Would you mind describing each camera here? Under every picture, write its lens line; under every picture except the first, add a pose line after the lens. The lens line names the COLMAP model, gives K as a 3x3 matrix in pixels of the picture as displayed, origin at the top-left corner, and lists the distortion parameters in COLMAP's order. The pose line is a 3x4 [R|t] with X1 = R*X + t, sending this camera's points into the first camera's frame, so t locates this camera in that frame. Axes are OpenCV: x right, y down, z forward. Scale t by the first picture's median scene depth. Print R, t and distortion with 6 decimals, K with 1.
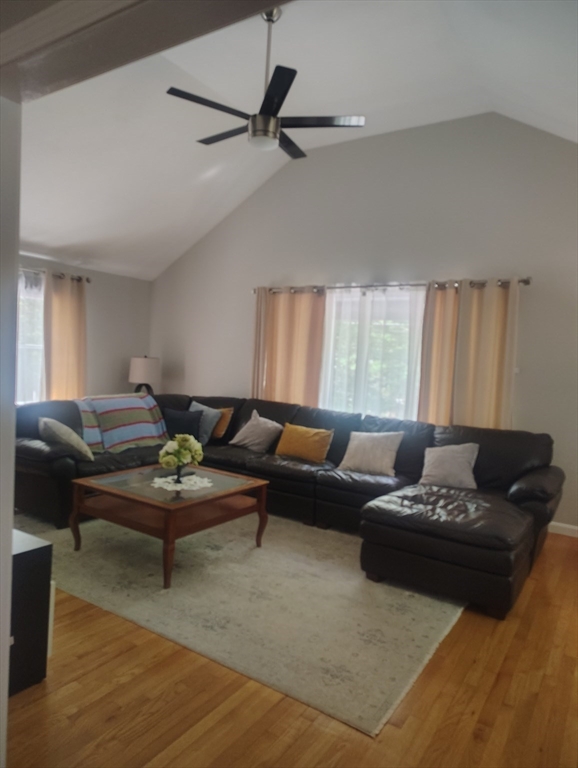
lens RADIAL K [[529.6, 0, 289.9], [0, 529.6, 381.3], [0, 0, 1]] dist [0.037855, -0.028385]
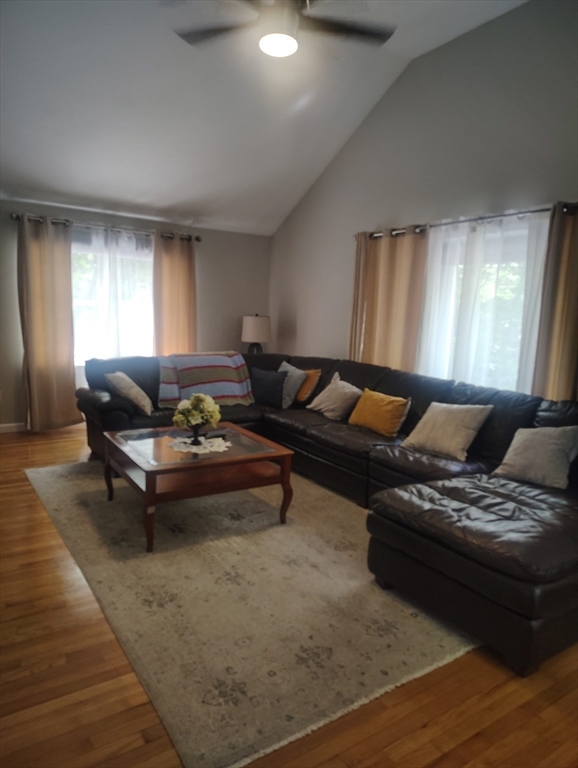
lens RADIAL K [[529.6, 0, 286.2], [0, 529.6, 388.1], [0, 0, 1]] dist [0.037855, -0.028385]
pose [[0.913786, 0.043986, -0.403808, 0.239896], [-0.012568, 0.996705, 0.080128, 0.011152], [0.406002, -0.068145, 0.911328, 0.165328]]
